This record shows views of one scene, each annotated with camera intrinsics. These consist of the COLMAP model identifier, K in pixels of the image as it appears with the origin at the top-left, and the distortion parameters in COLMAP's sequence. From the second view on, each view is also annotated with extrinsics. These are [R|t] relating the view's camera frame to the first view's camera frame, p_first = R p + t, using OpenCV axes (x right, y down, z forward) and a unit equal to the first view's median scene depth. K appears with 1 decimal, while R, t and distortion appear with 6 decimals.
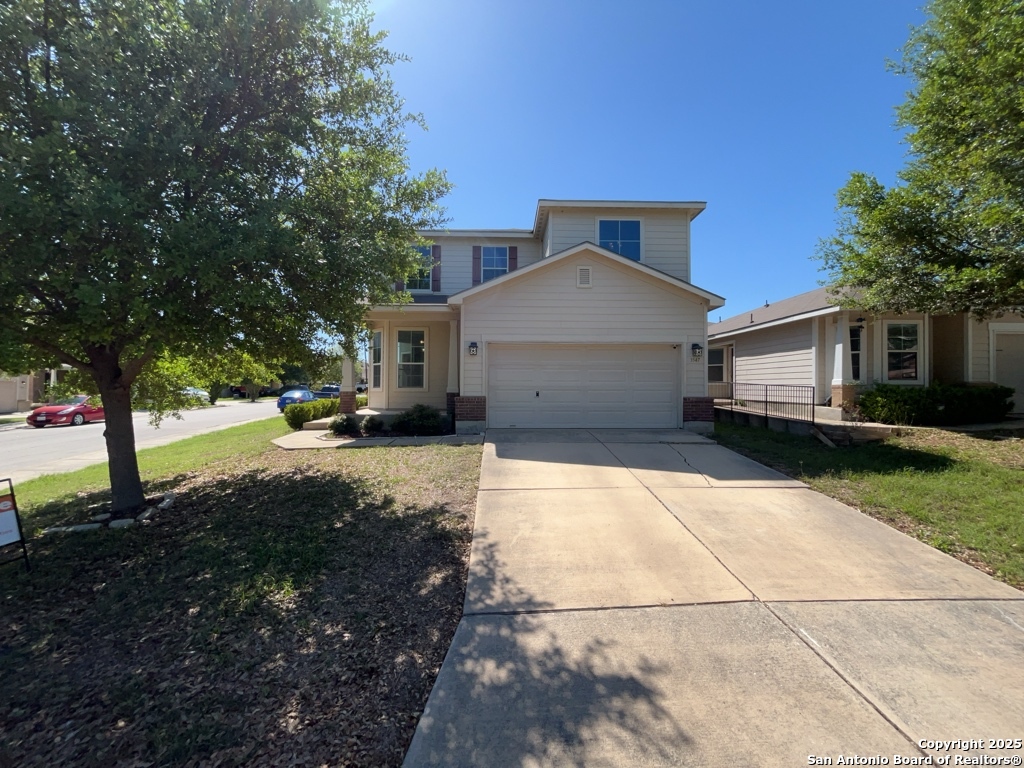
lens RADIAL K [[414.5, 0, 514.8], [0, 414.5, 384.1], [0, 0, 1]] dist [-0.000612, -0.000952]
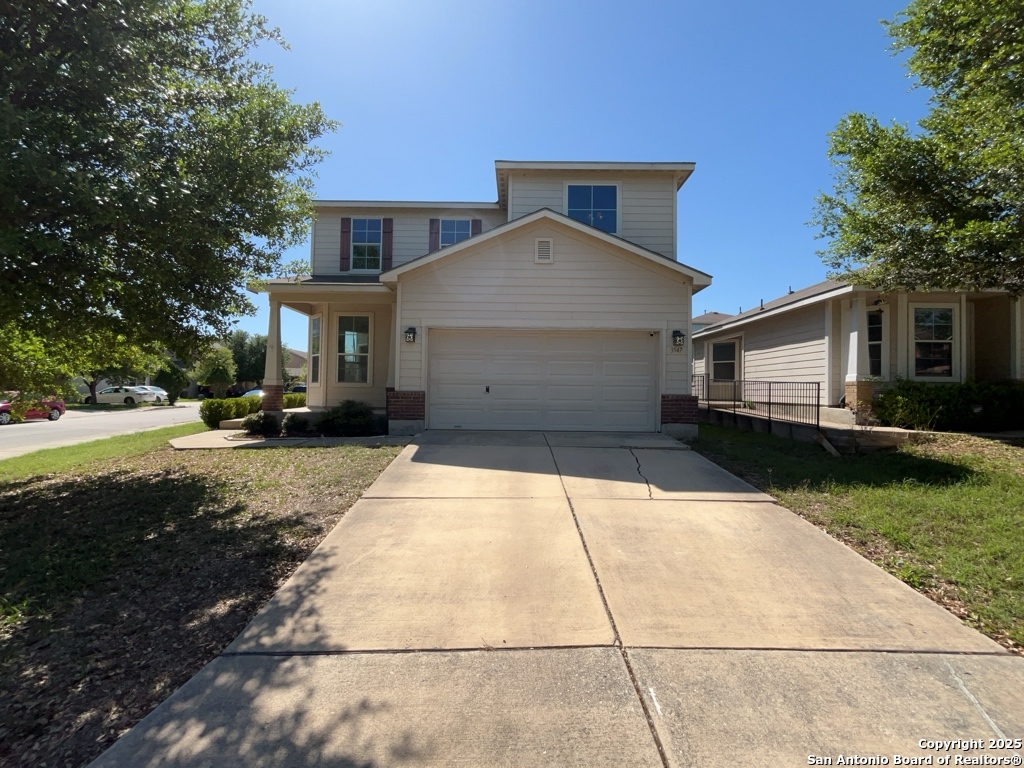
lens RADIAL K [[468.3, 0, 512.8], [0, 468.3, 383.9], [0, 0, 1]] dist [-0.000279, -0.001261]
pose [[0.999507, 0.008445, -0.030243, 0.170237], [-0.008721, 0.999921, -0.008999, 0.026474], [0.030164, 0.009258, 0.999502, 0.063373]]
